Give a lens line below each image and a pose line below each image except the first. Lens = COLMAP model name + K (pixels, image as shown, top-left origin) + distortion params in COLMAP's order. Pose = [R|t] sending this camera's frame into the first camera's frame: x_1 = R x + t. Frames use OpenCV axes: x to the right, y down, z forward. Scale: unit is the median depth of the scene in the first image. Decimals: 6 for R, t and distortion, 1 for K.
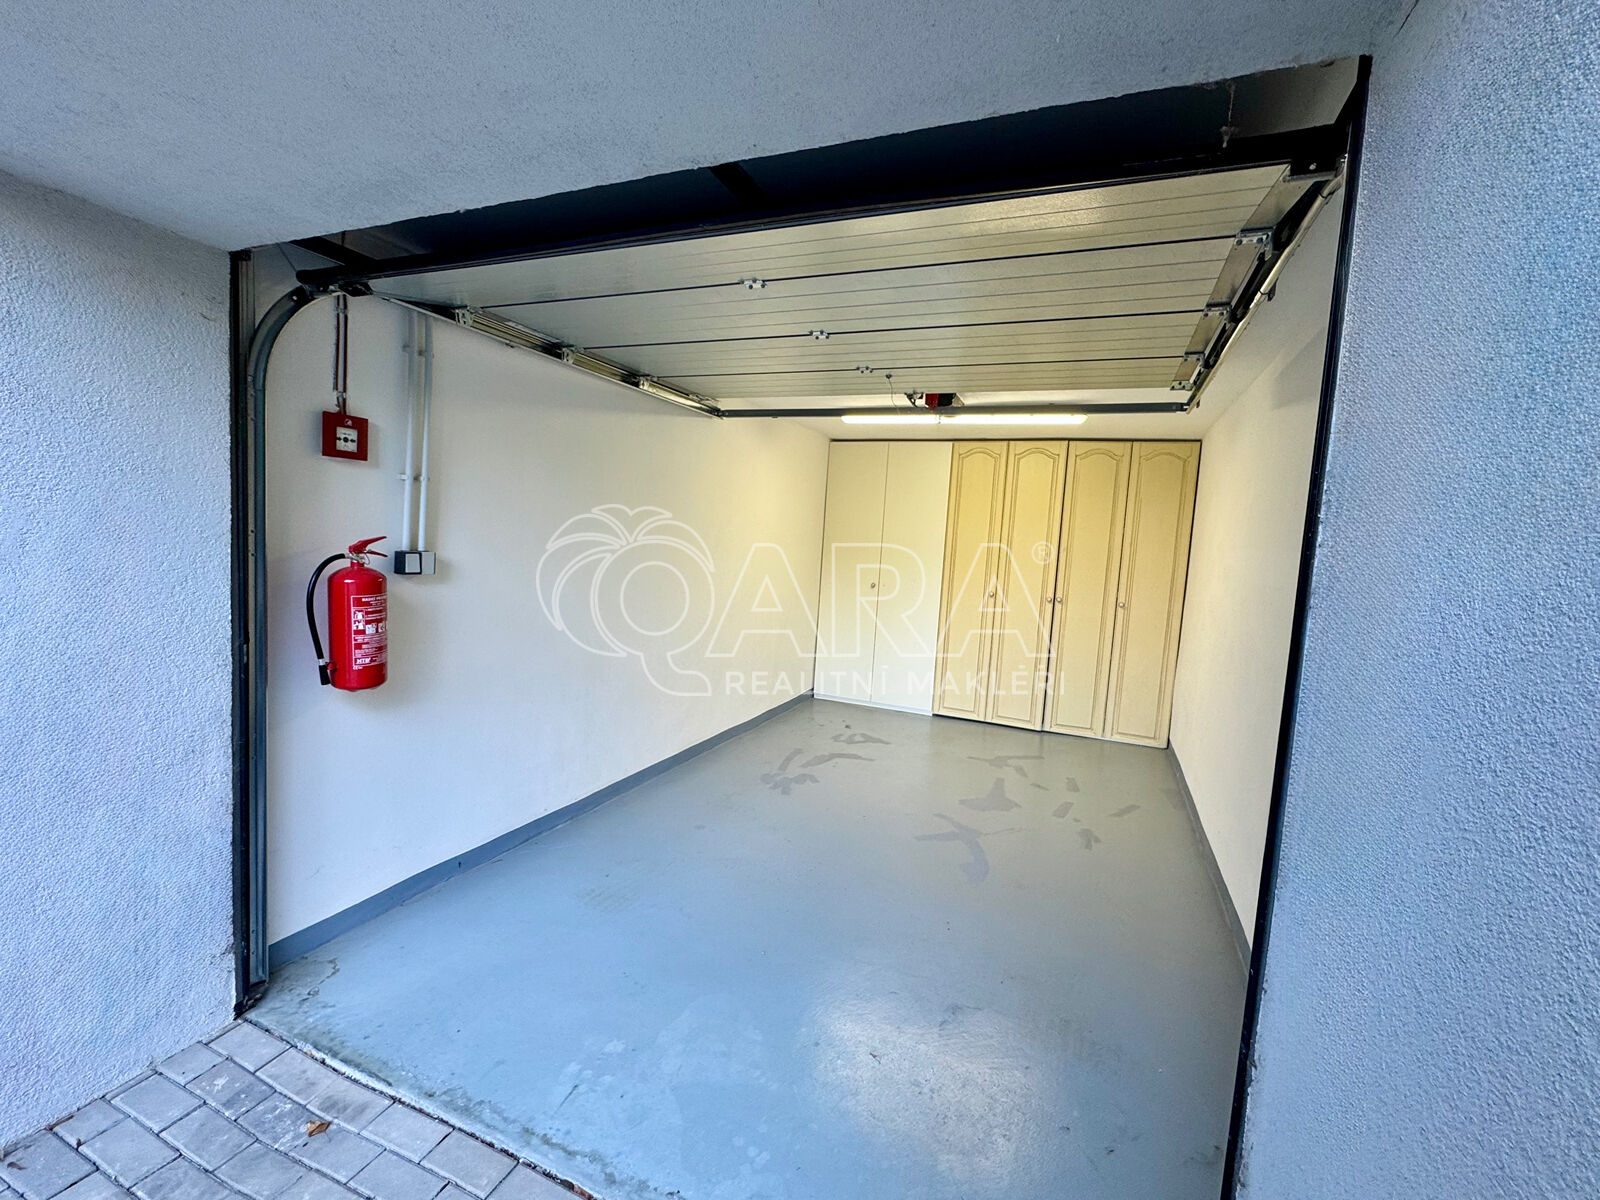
lens RADIAL K [[710.9, 0, 800.0], [0, 710.9, 600.0], [0, 0, 1]] dist [0.000812, 0.000169]
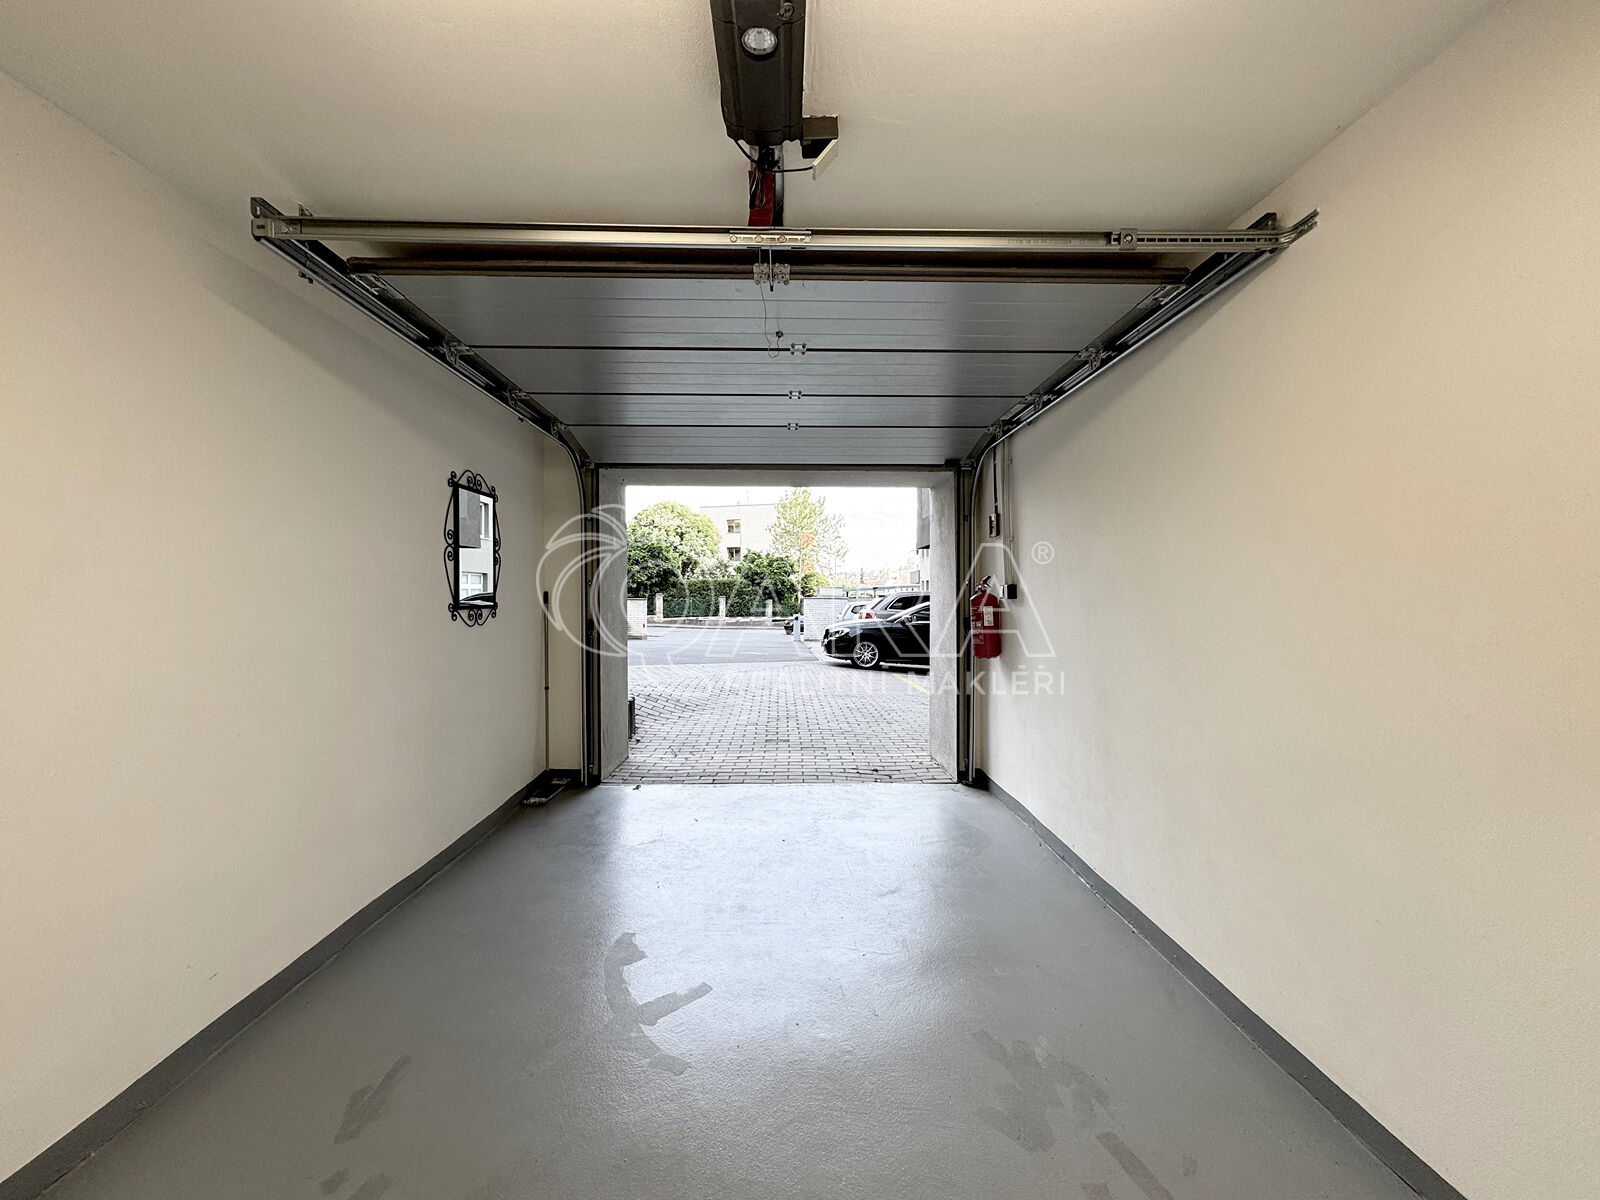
lens RADIAL K [[710.9, 0, 800.0], [0, 710.9, 600.0], [0, 0, 1]] dist [0.000812, 0.000169]
pose [[-0.914237, -0.050440, -0.402027, 0.269432], [-0.082859, 0.994526, 0.063651, -0.048444], [0.396616, 0.091504, -0.913413, 1.176583]]
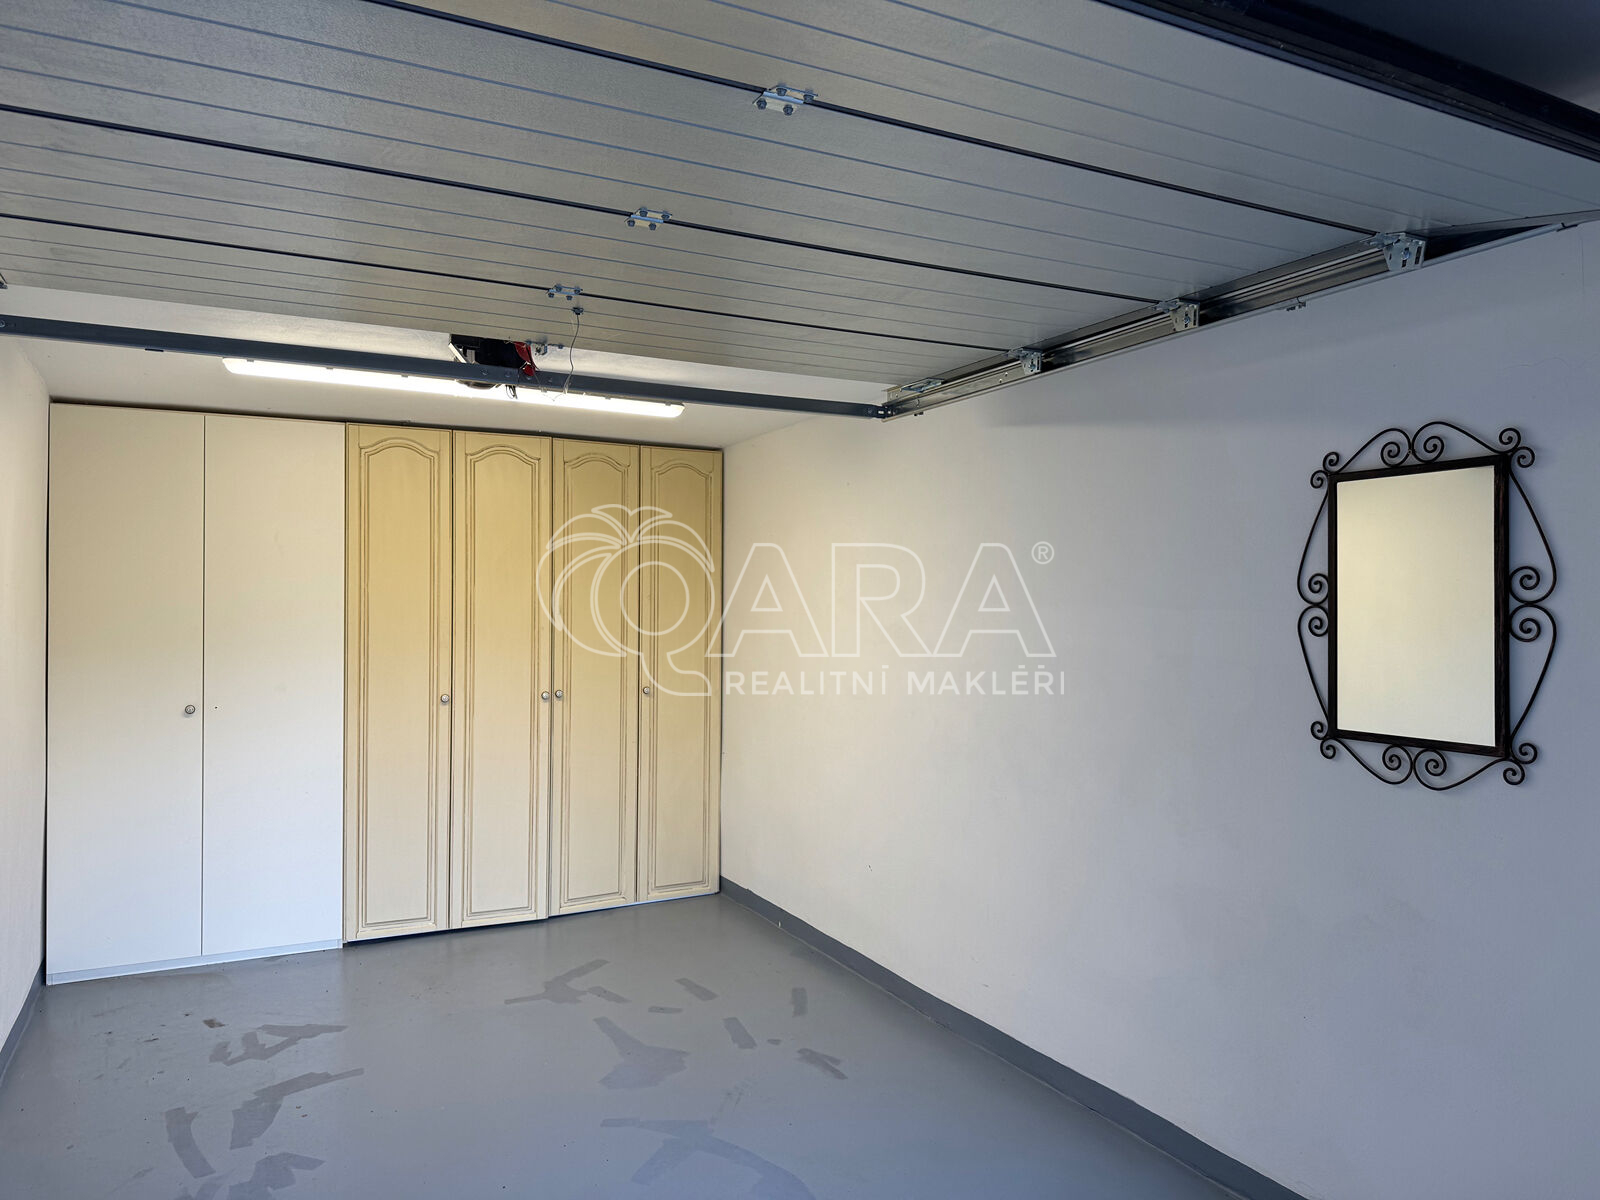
lens RADIAL K [[1121.9, 0, 854.9], [0, 1121.9, 604.7], [0, 0, 1]] dist [0.051266, -0.043050]
pose [[0.635385, -0.052567, 0.770404, -0.260802], [0.102178, 0.994631, -0.016405, -0.043103], [-0.765405, 0.089142, 0.637345, 0.221904]]
